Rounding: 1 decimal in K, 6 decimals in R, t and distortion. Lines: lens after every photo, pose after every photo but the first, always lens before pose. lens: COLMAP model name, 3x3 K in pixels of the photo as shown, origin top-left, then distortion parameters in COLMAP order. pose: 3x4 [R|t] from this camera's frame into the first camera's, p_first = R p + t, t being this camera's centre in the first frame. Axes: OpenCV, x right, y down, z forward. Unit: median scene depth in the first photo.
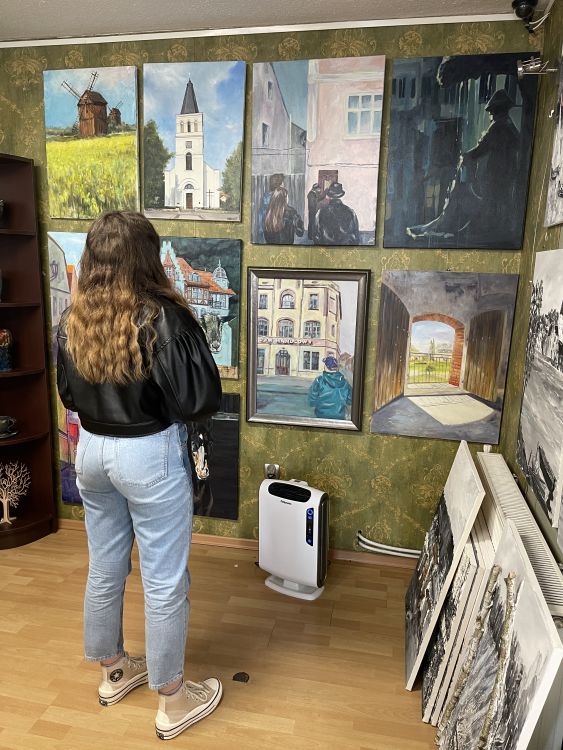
lens RADIAL K [[567.0, 0, 281.0], [0, 567.0, 379.6], [0, 0, 1]] dist [0.074029, -0.100448]
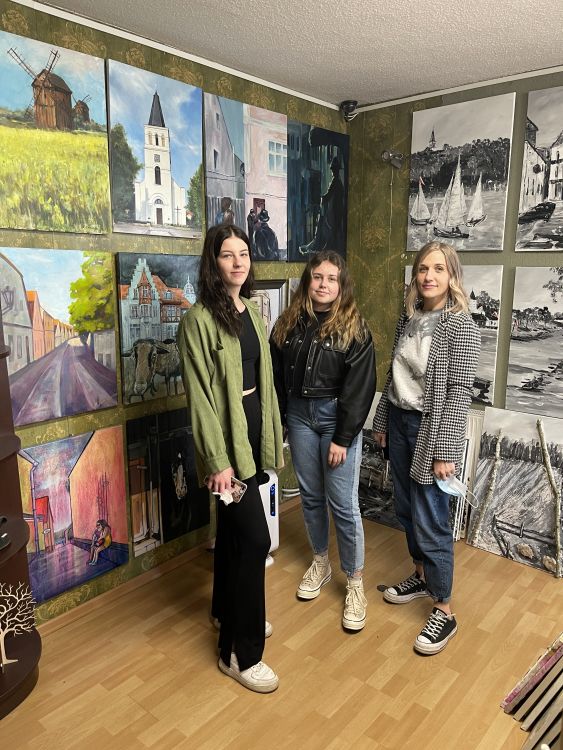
lens RADIAL K [[567.0, 0, 281.3], [0, 567.0, 379.1], [0, 0, 1]] dist [0.074029, -0.100448]
pose [[0.484588, -0.197037, 0.852262, -0.949941], [0.184236, 0.975435, 0.120759, -0.125772], [-0.855121, 0.098499, 0.508985, 0.367892]]
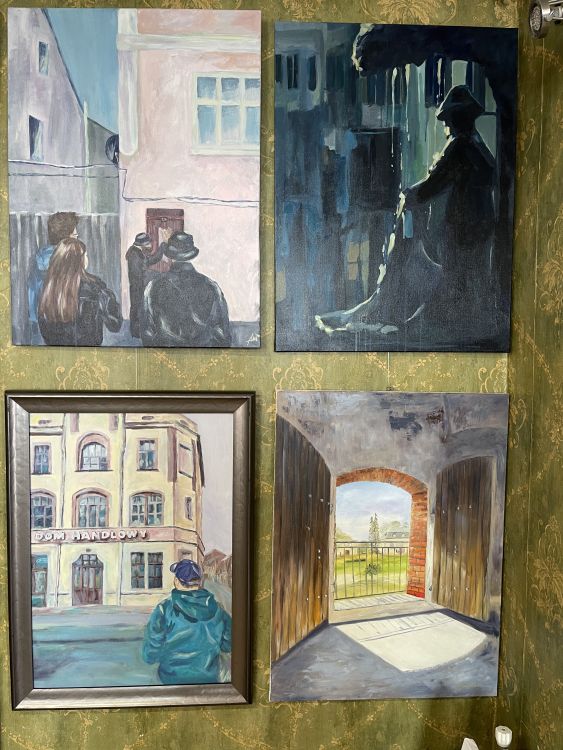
lens RADIAL K [[567.0, 0, 283.5], [0, 567.0, 377.5], [0, 0, 1]] dist [0.074029, -0.100448]
pose [[0.963415, -0.030929, 0.266223, 0.041324], [0.068575, 0.988701, -0.133297, -0.129831], [-0.259092, 0.146676, 0.954650, 0.471607]]
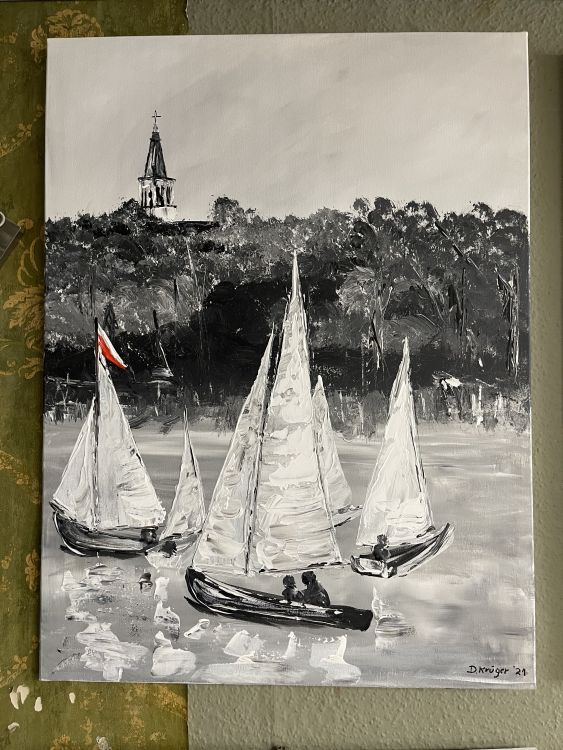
lens RADIAL K [[567.0, 0, 282.7], [0, 567.0, 380.5], [0, 0, 1]] dist [0.074029, -0.100448]
pose [[-0.225676, 0.009682, 0.974154, 0.071971], [0.191444, 0.980893, 0.034602, -0.318726], [-0.955207, 0.194305, -0.223218, 0.682732]]
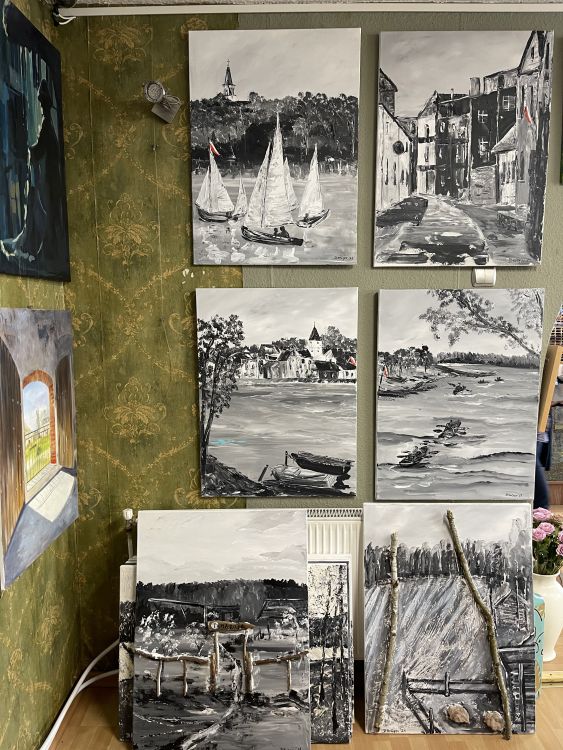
lens RADIAL K [[567.0, 0, 284.0], [0, 567.0, 377.1], [0, 0, 1]] dist [0.074029, -0.100448]
pose [[-0.210751, -0.135882, 0.968050, -0.441153], [0.192302, 0.965178, 0.177344, -0.166011], [-0.958438, 0.223533, -0.177282, 0.808038]]
